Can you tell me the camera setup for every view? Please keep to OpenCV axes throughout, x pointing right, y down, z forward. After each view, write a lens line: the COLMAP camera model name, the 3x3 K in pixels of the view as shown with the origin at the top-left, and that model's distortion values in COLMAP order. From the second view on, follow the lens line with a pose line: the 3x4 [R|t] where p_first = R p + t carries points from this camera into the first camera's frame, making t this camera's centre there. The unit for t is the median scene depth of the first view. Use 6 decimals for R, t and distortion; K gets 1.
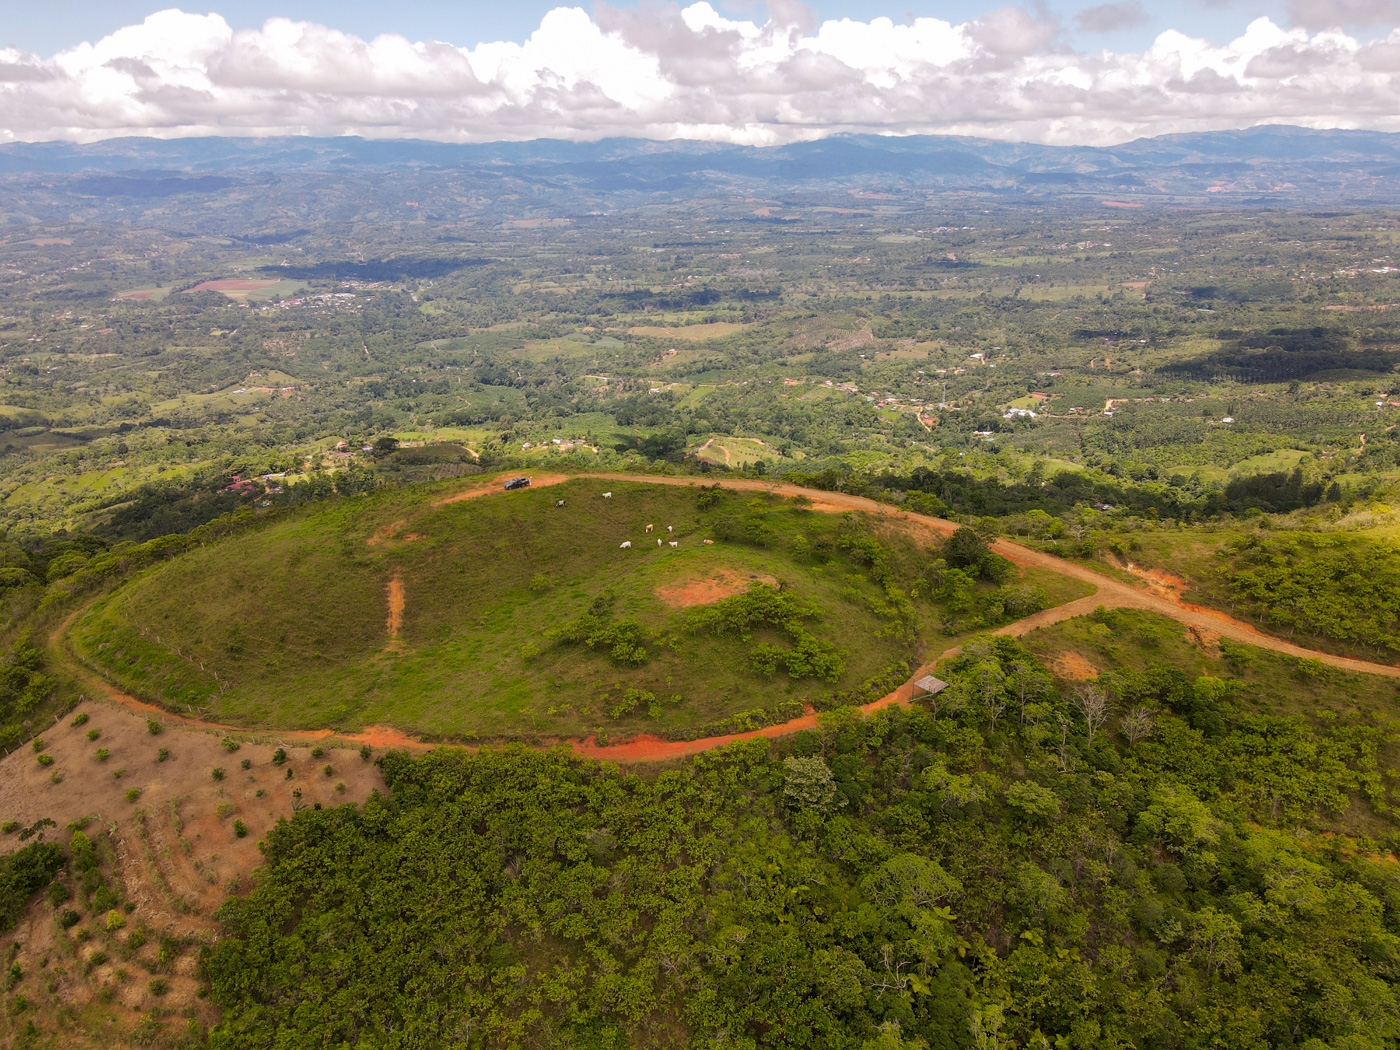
lens RADIAL K [[1028.8, 0, 700.0], [0, 1028.8, 525.0], [0, 0, 1]] dist [-0.000060, 0.028742]
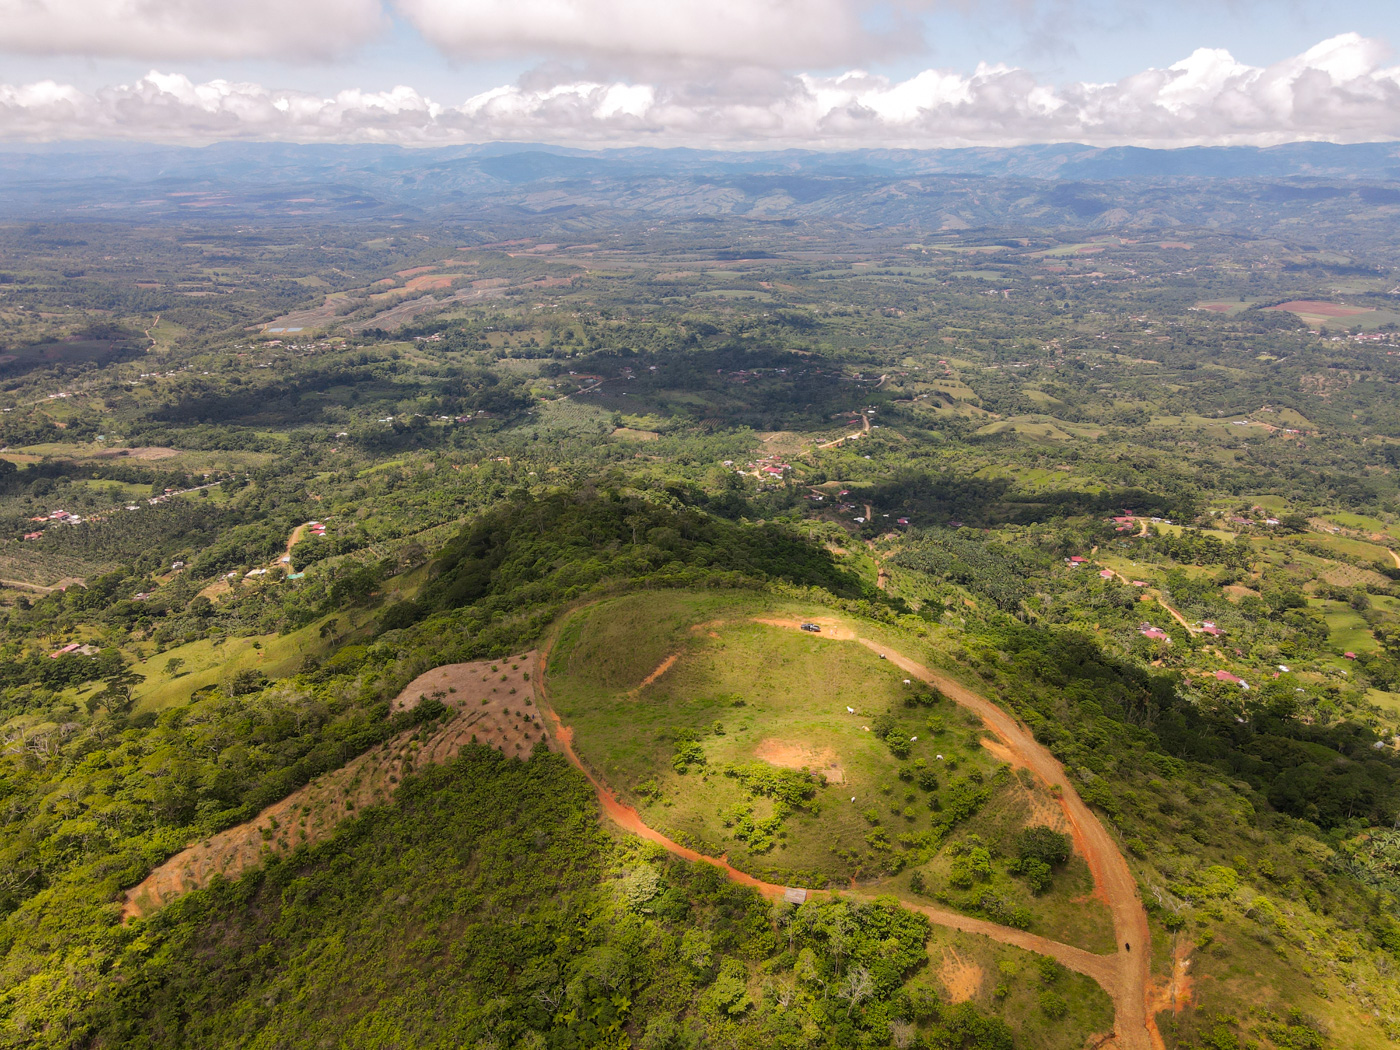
lens RADIAL K [[1028.8, 0, 700.0], [0, 1028.8, 525.0], [0, 0, 1]] dist [-0.000060, 0.028742]
pose [[0.552302, 0.301359, -0.777268, 0.047435], [-0.302133, 0.941344, 0.150288, -0.020523], [0.776967, 0.151834, 0.610957, 0.002500]]
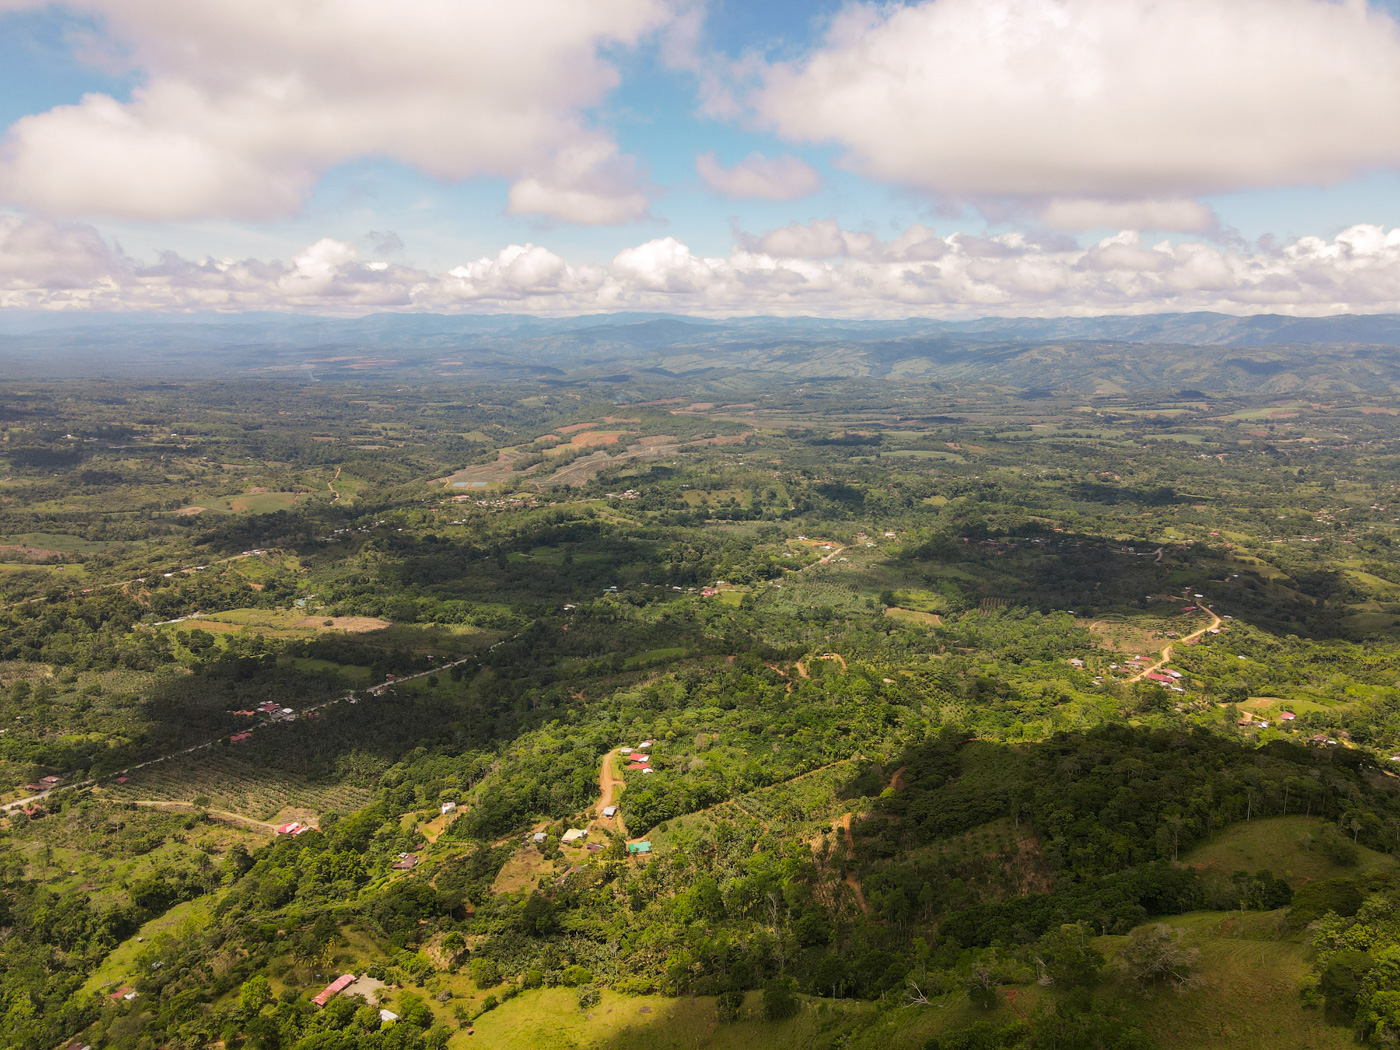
lens RADIAL K [[1028.8, 0, 700.0], [0, 1028.8, 525.0], [0, 0, 1]] dist [-0.000060, 0.028742]
pose [[0.460020, 0.189613, -0.867427, -0.079953], [-0.320002, 0.946685, 0.037233, 0.003819], [0.828239, 0.260451, 0.496170, -0.009269]]
